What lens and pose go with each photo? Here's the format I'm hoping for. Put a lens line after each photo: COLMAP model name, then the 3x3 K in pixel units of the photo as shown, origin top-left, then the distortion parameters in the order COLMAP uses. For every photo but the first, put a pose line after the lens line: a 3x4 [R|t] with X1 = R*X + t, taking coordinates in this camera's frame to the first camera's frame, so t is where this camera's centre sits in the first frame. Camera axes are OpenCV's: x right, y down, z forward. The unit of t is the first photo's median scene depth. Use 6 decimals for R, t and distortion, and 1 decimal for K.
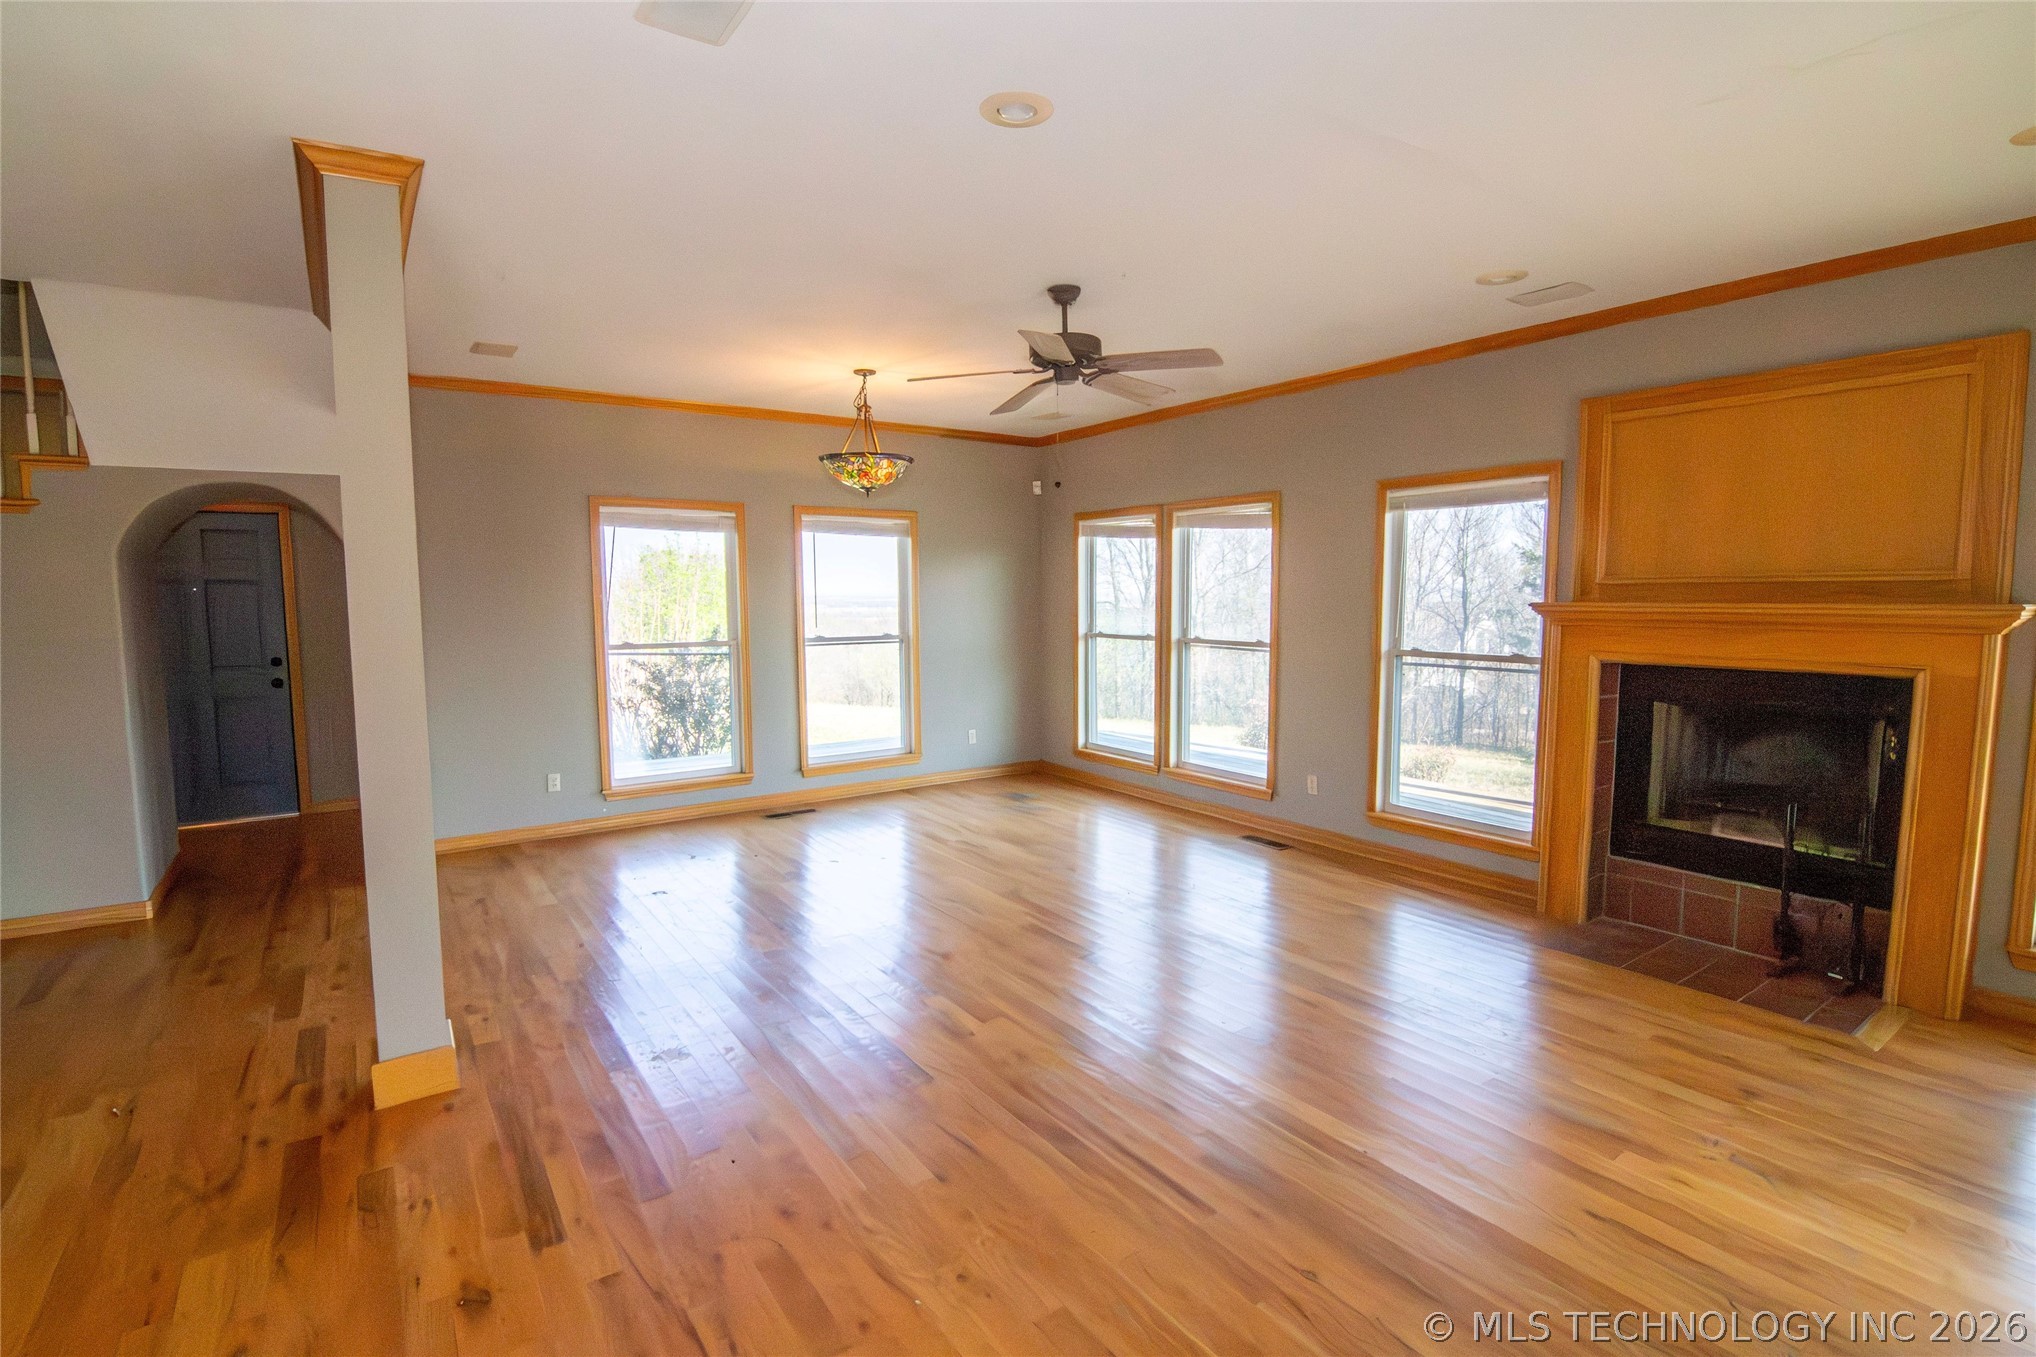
lens RADIAL K [[932.3, 0, 1017.8], [0, 932.3, 686.5], [0, 0, 1]] dist [-0.002952, -0.000714]
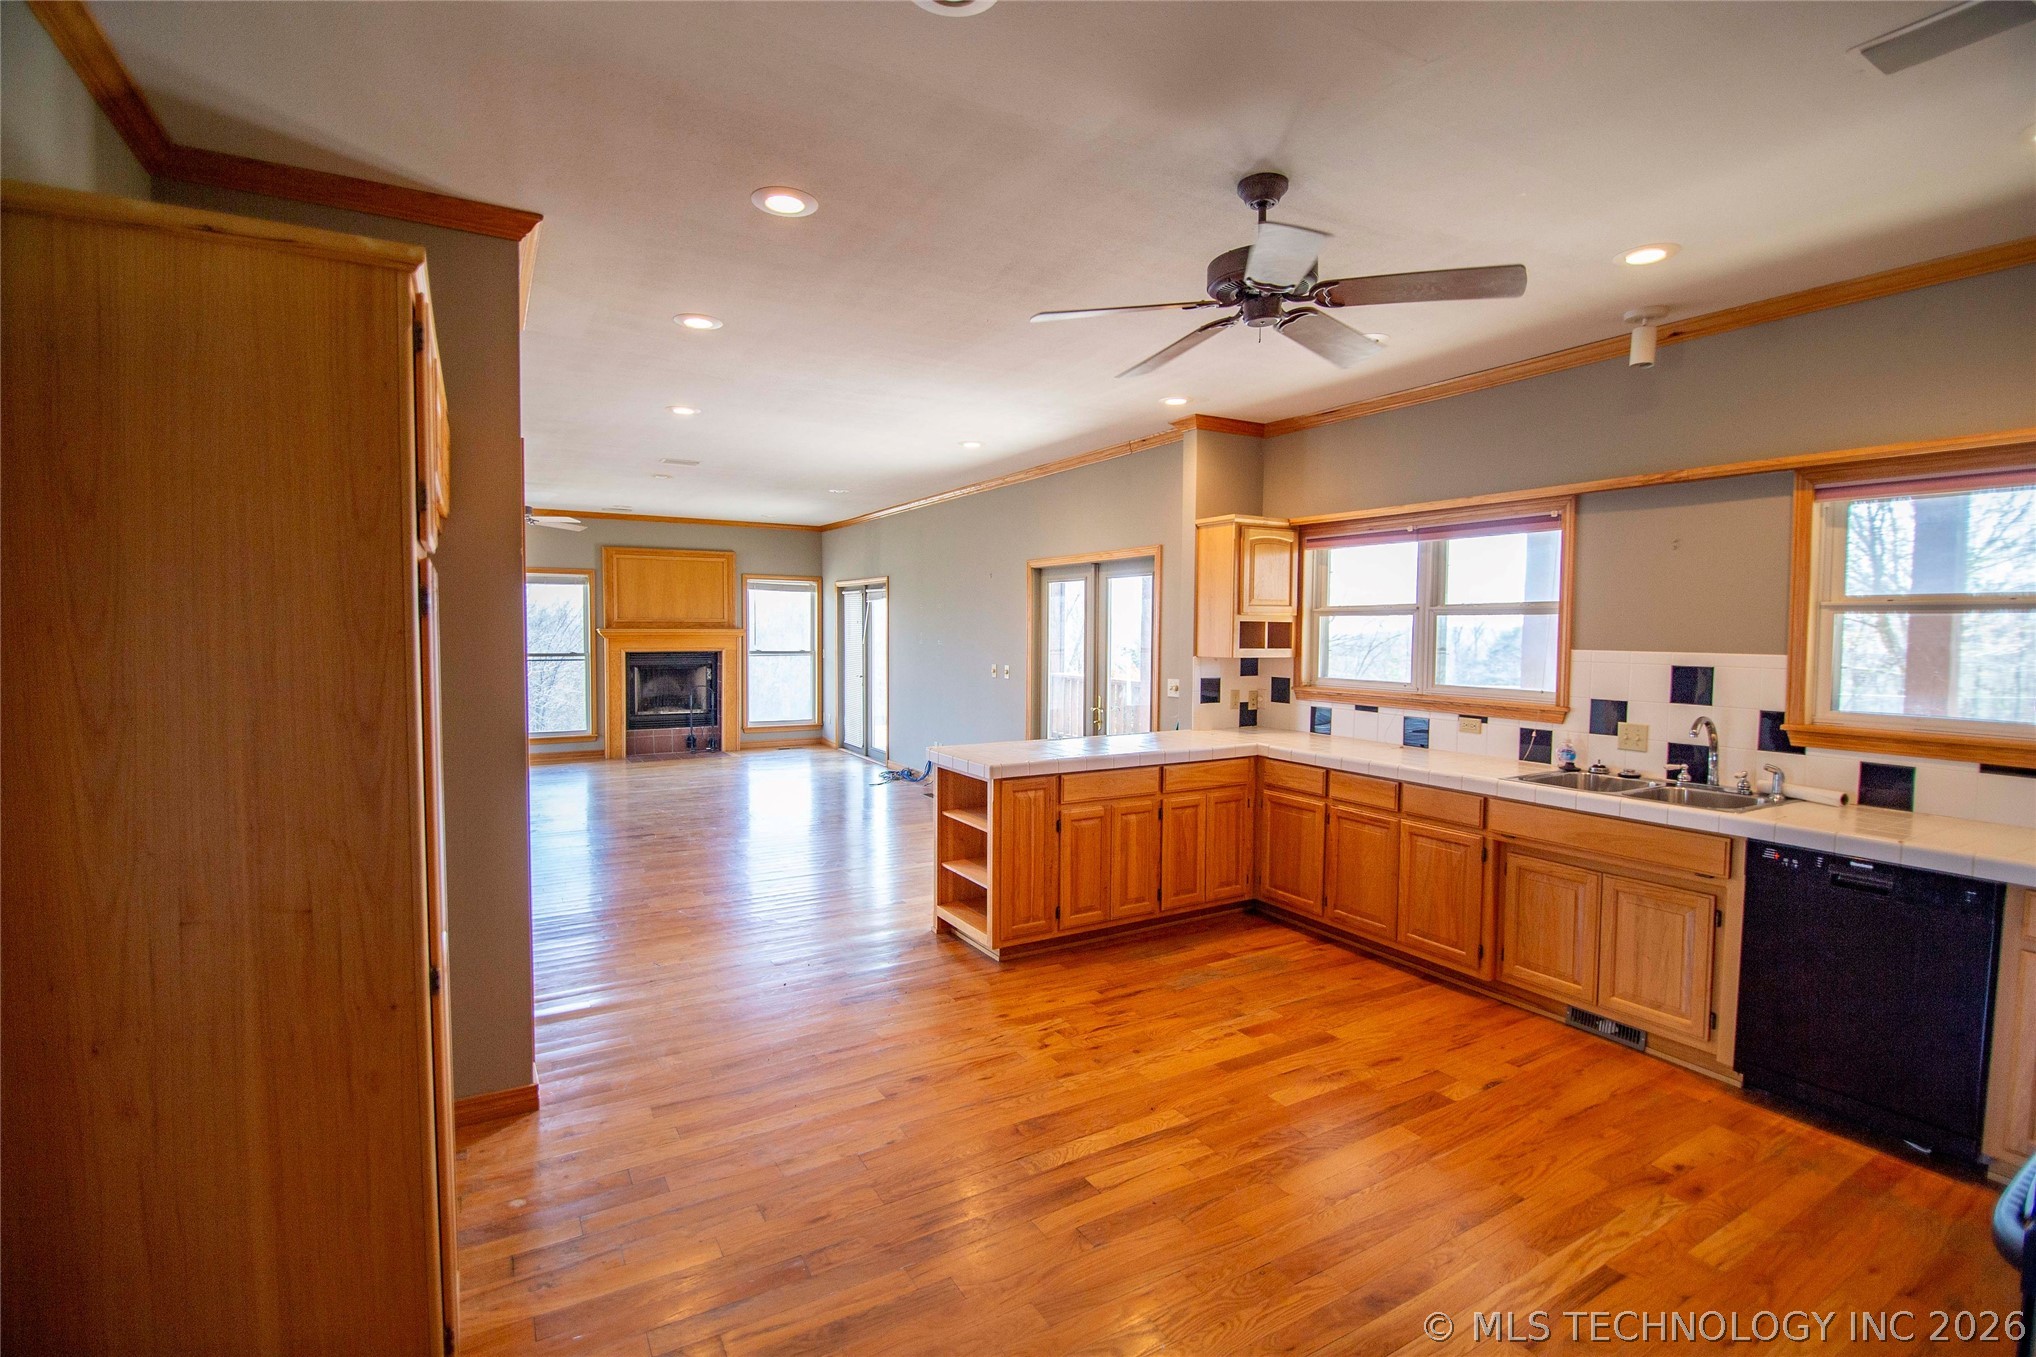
lens RADIAL K [[932.3, 0, 1018.9], [0, 932.3, 674.2], [0, 0, 1]] dist [-0.002952, -0.000714]
pose [[0.091412, -0.050779, 0.994518, -1.819128], [0.077561, 0.996028, 0.043727, 0.004958], [-0.992788, 0.073139, 0.094987, -0.306928]]
